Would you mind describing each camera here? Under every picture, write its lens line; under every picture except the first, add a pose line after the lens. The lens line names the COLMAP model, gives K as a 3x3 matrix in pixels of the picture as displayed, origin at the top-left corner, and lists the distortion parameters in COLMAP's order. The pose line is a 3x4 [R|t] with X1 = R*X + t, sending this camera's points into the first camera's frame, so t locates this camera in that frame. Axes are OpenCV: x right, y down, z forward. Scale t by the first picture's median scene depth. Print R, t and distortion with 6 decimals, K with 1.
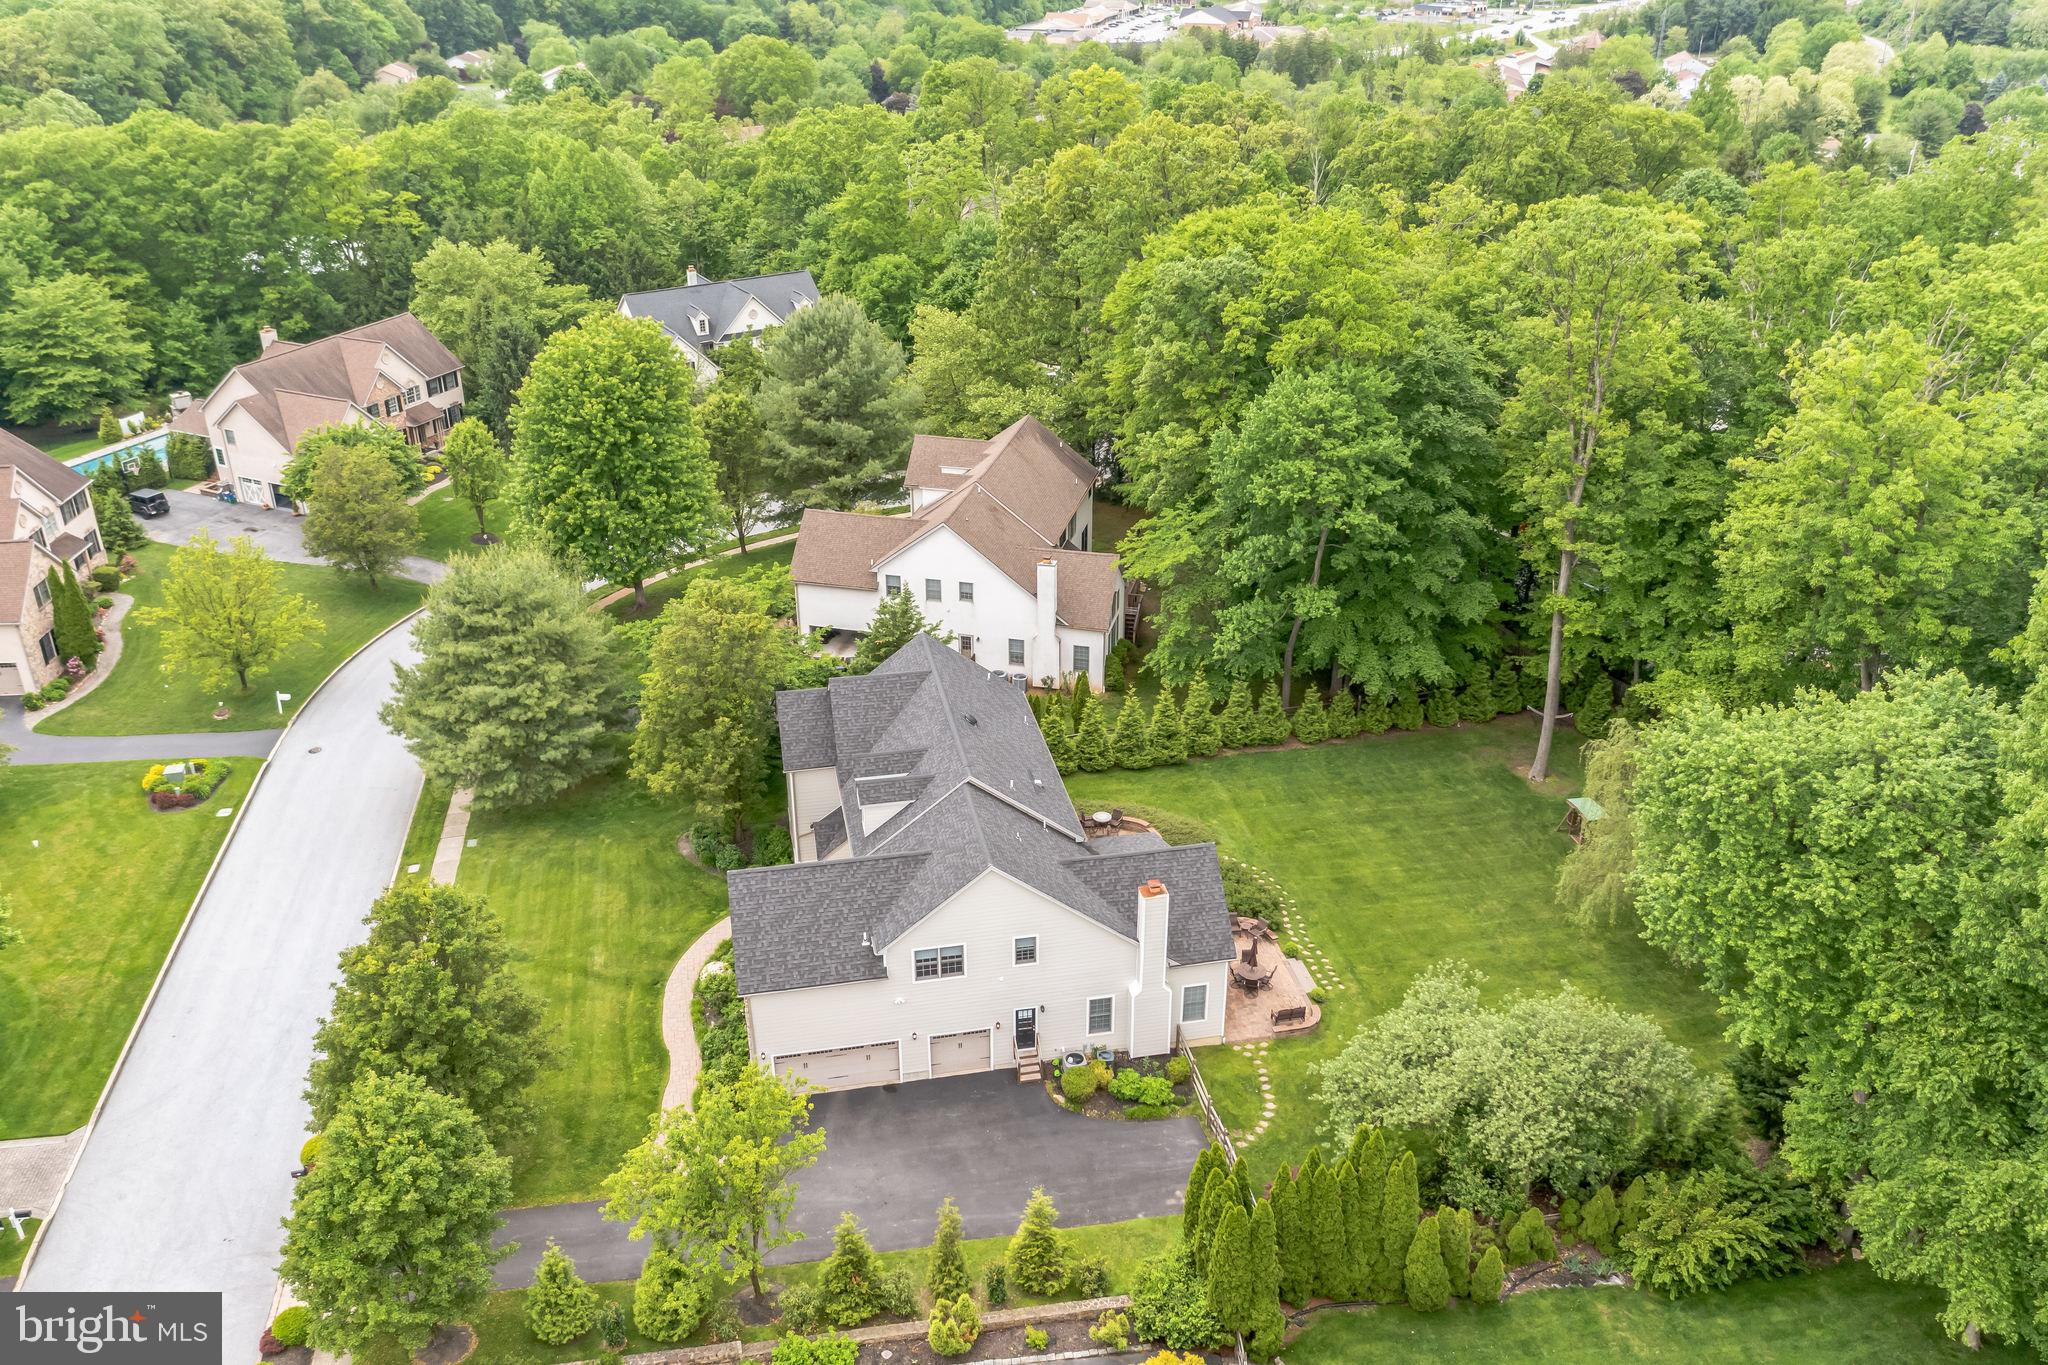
lens RADIAL K [[1672.7, 0, 1028.8], [0, 1672.7, 681.7], [0, 0, 1]] dist [-0.025926, 0.007164]
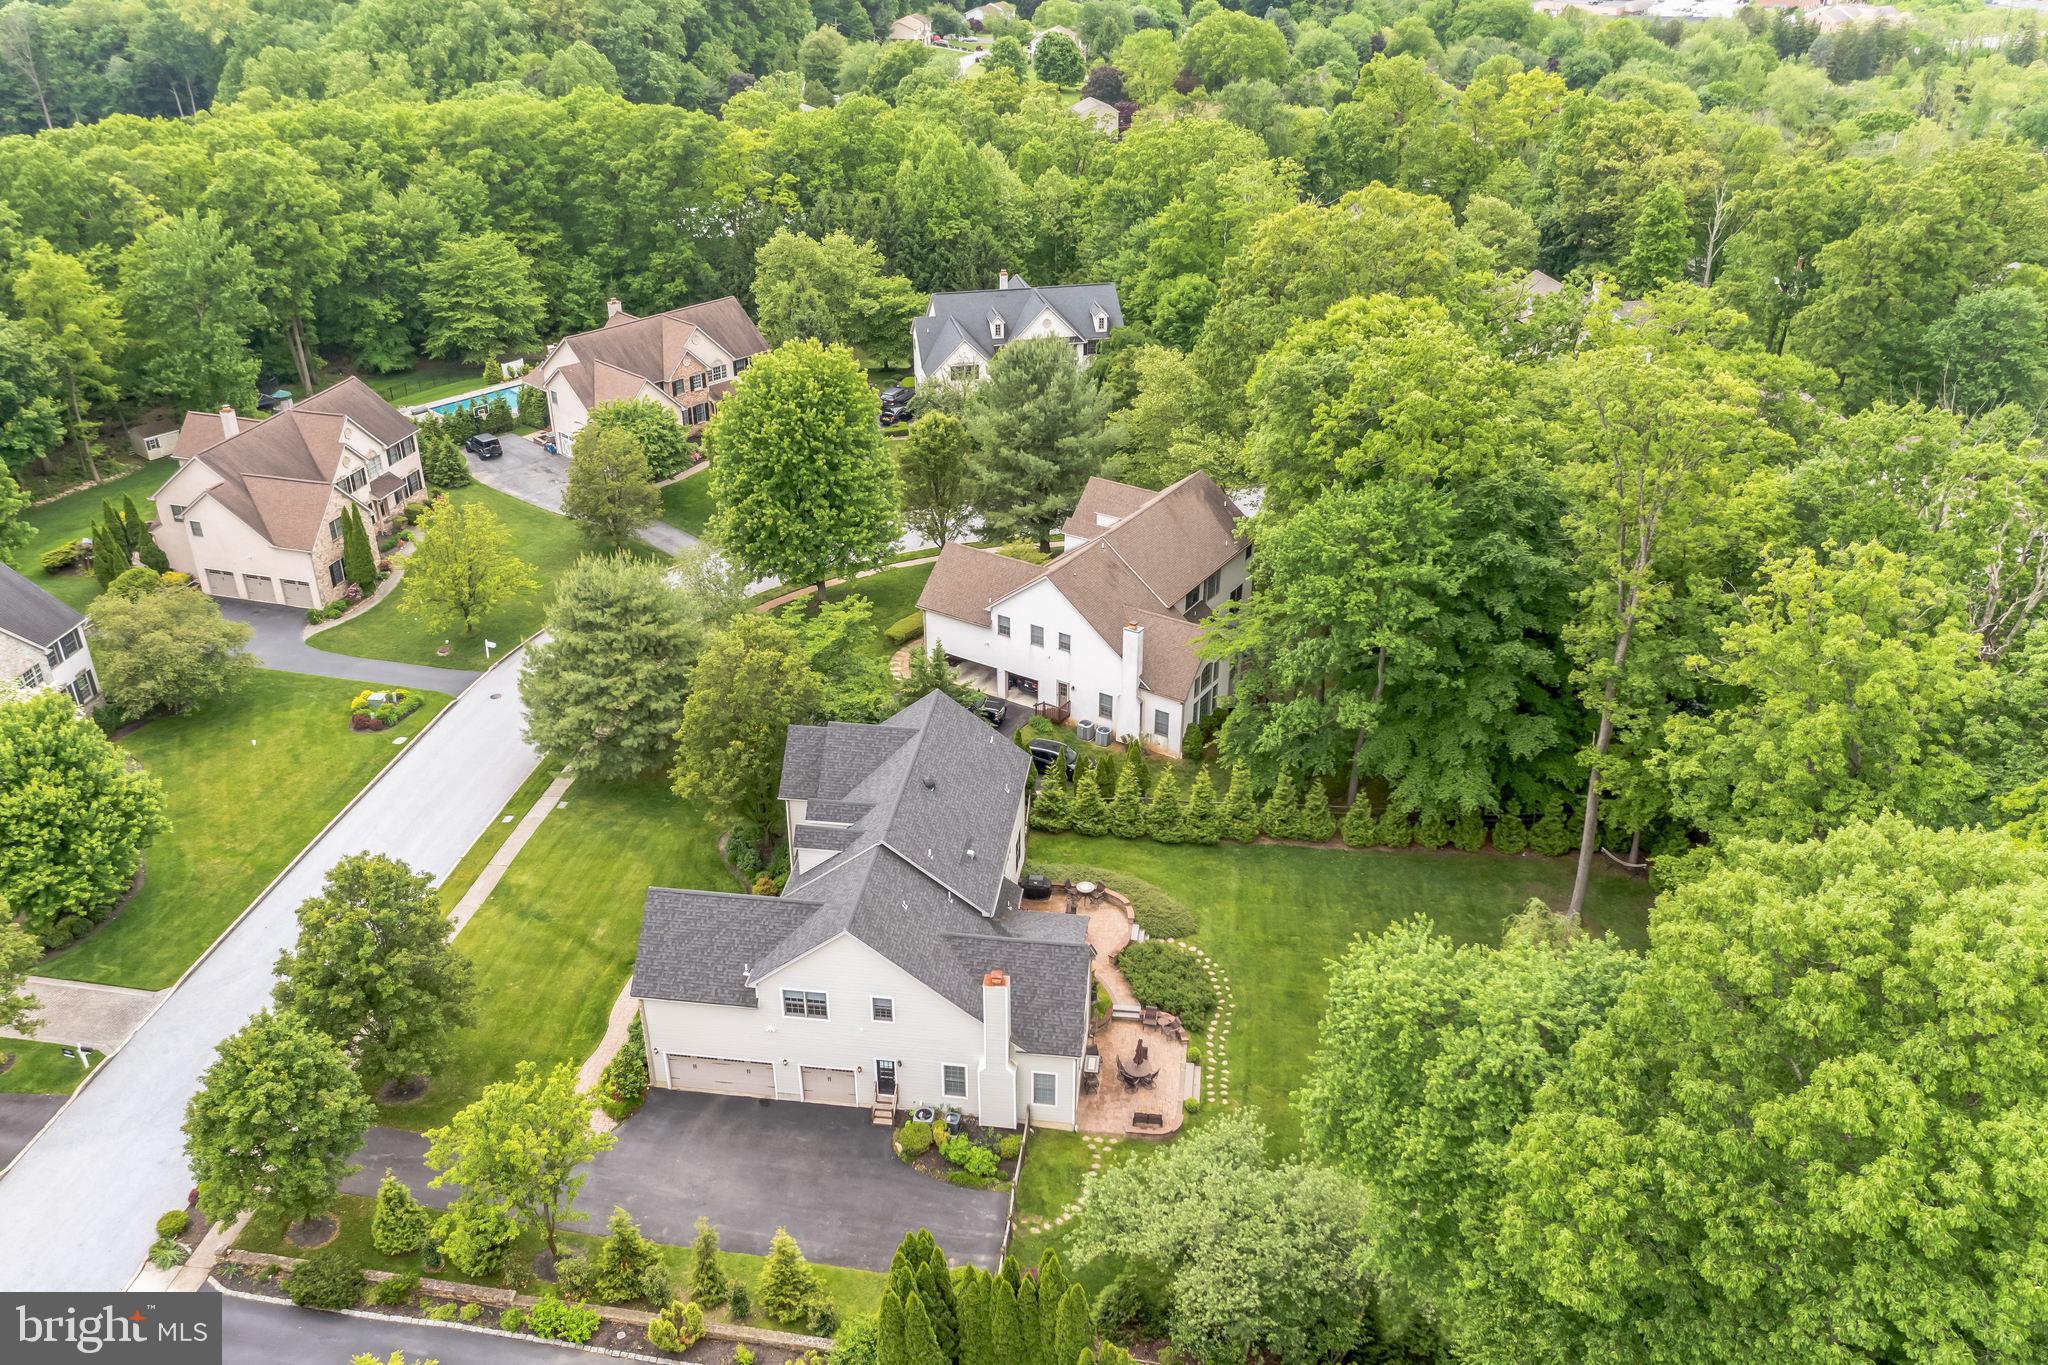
lens RADIAL K [[1672.7, 0, 1032.3], [0, 1672.7, 683.1], [0, 0, 1]] dist [-0.025926, 0.007164]
pose [[0.945643, 0.156559, -0.285042, 0.259503], [-0.146589, 0.987604, 0.056122, -0.088700], [0.290295, -0.011287, 0.956871, -0.012351]]
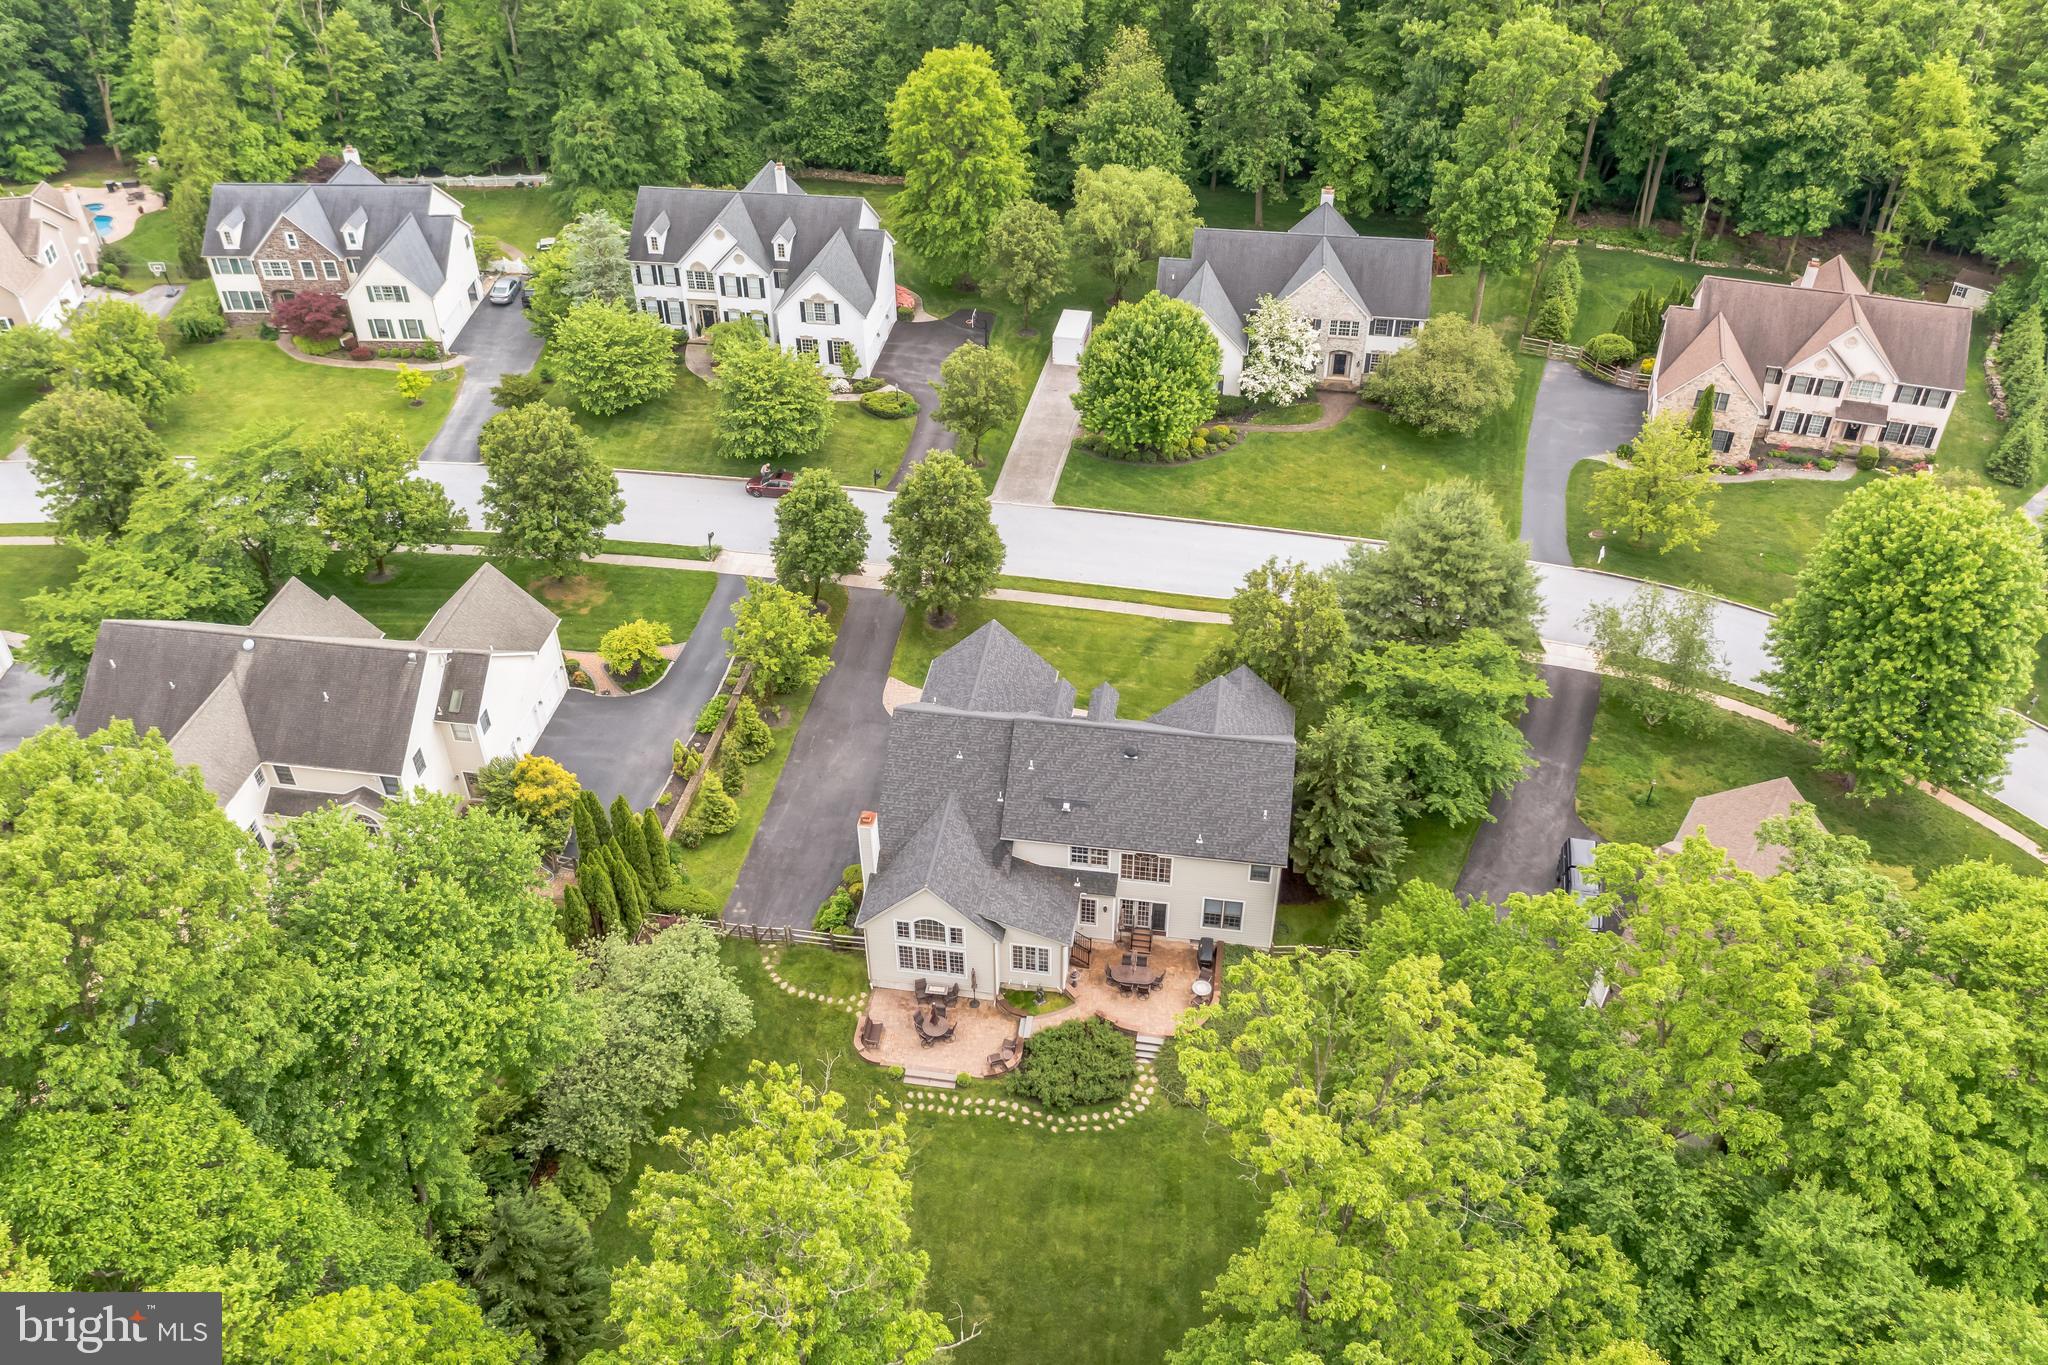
lens RADIAL K [[1672.7, 0, 1022.8], [0, 1672.7, 685.4], [0, 0, 1]] dist [-0.025926, 0.007164]
pose [[-0.358287, 0.586409, -0.726467, 0.619404], [-0.402514, 0.605068, 0.686931, -0.591955], [0.842385, 0.538532, 0.019250, 0.710121]]
